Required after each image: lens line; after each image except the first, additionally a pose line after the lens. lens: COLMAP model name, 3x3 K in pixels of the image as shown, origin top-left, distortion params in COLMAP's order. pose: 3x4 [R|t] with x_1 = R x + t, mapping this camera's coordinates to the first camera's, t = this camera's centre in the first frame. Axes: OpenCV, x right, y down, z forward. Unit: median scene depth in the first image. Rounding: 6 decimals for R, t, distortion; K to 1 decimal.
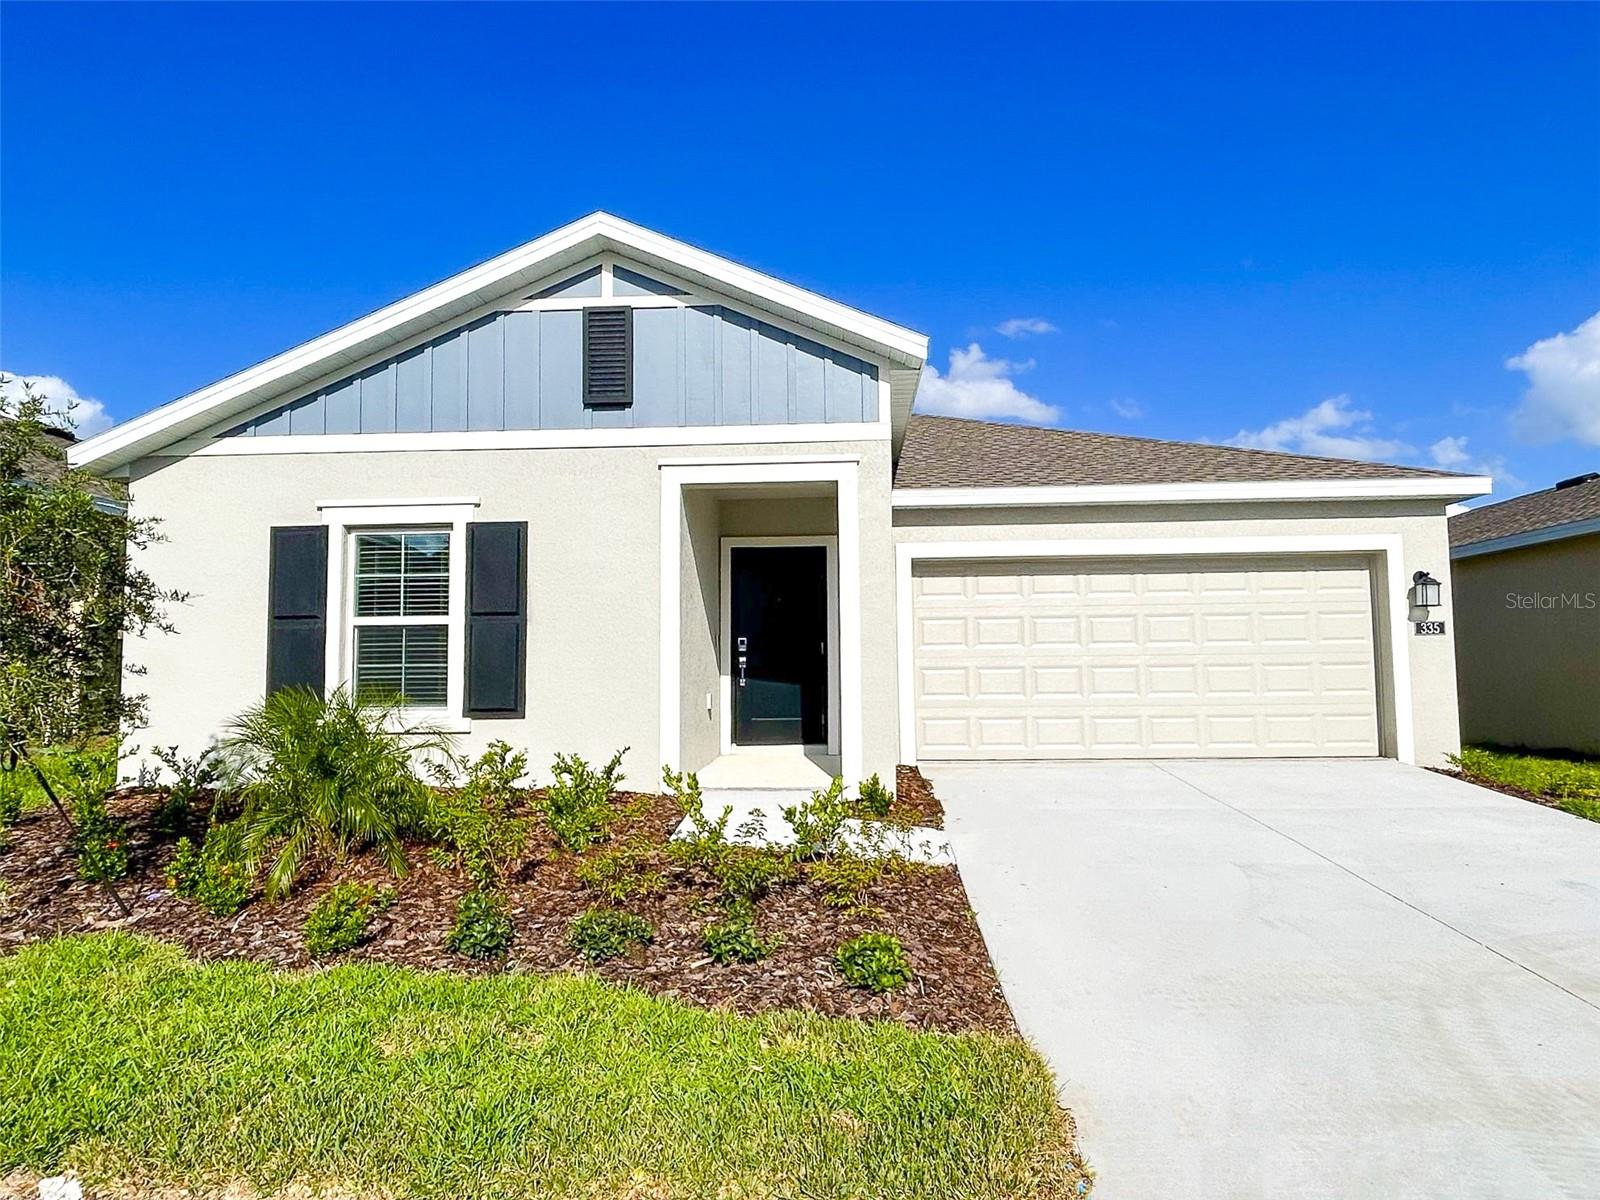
lens RADIAL K [[936.1, 0, 862.9], [0, 936.1, 603.8], [0, 0, 1]] dist [0.005467, 0.001311]
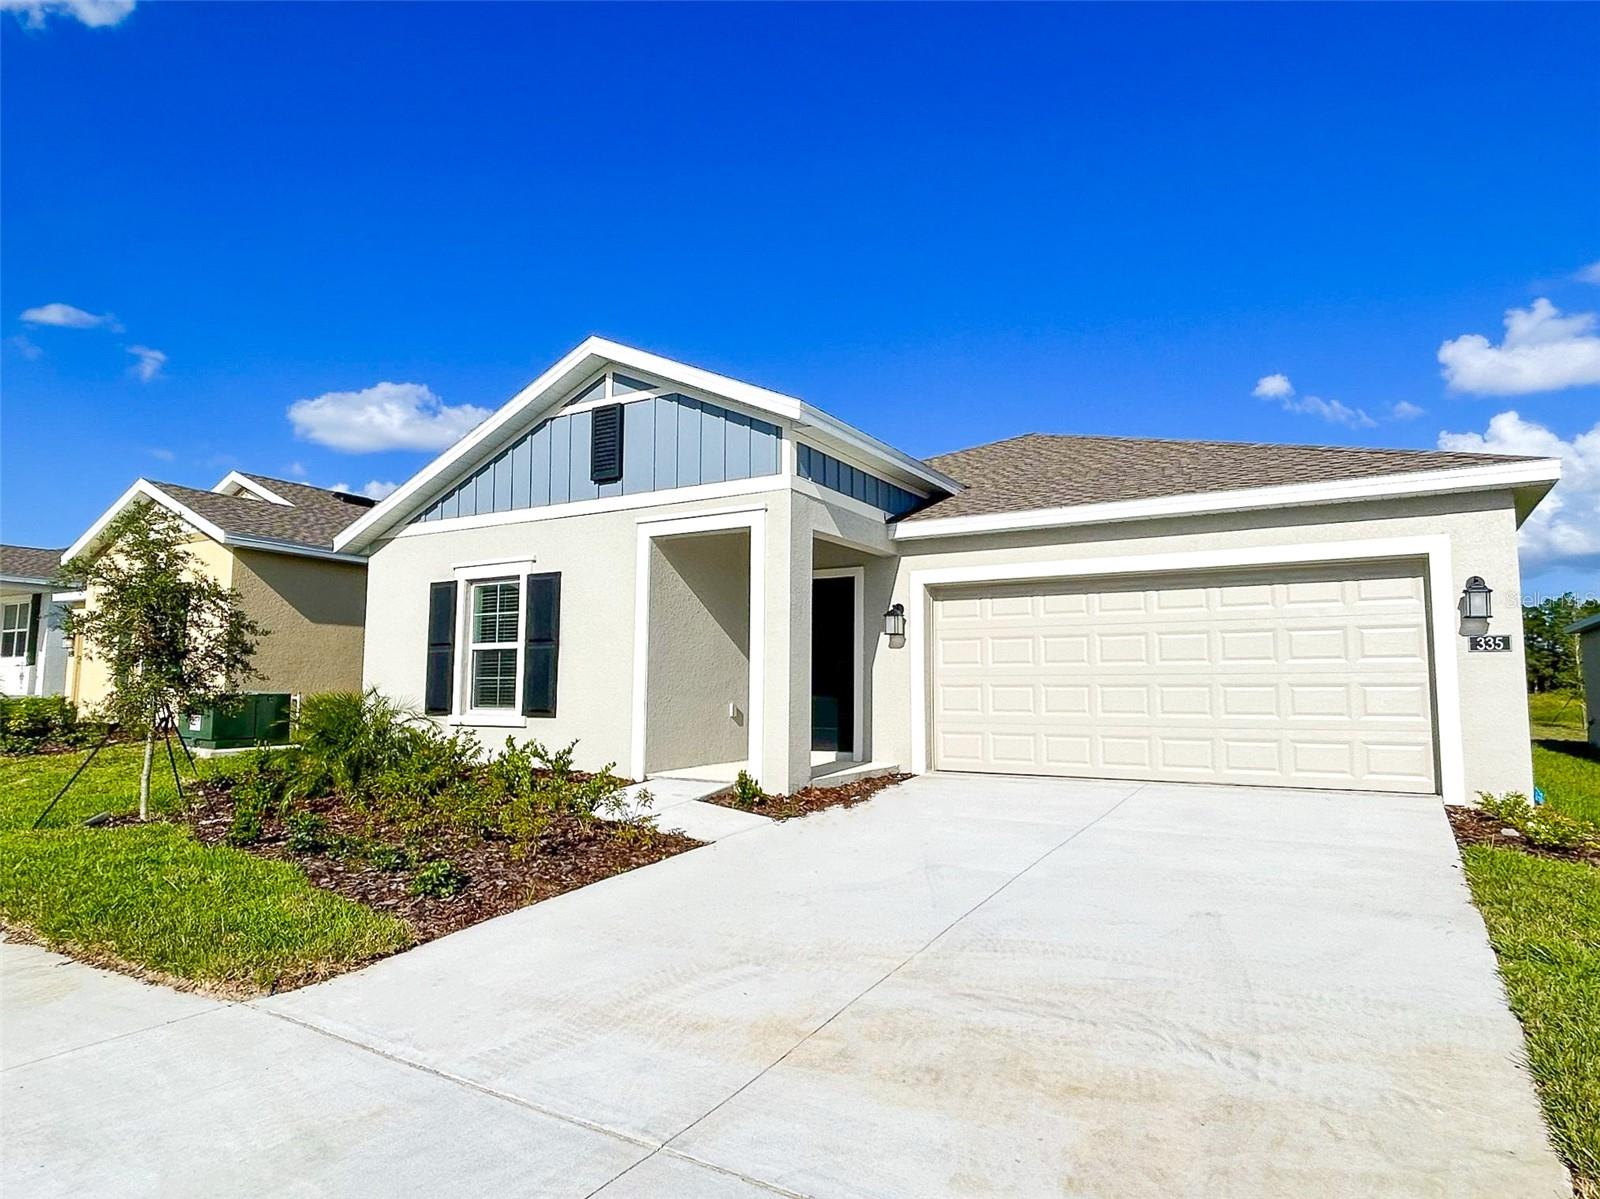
lens RADIAL K [[936.1, 0, 862.9], [0, 936.1, 603.3], [0, 0, 1]] dist [0.005467, 0.001311]
pose [[0.894275, -0.028040, -0.446638, 0.625987], [0.019975, 0.999541, -0.022757, -0.002931], [0.447071, 0.011430, 0.894425, -0.011176]]
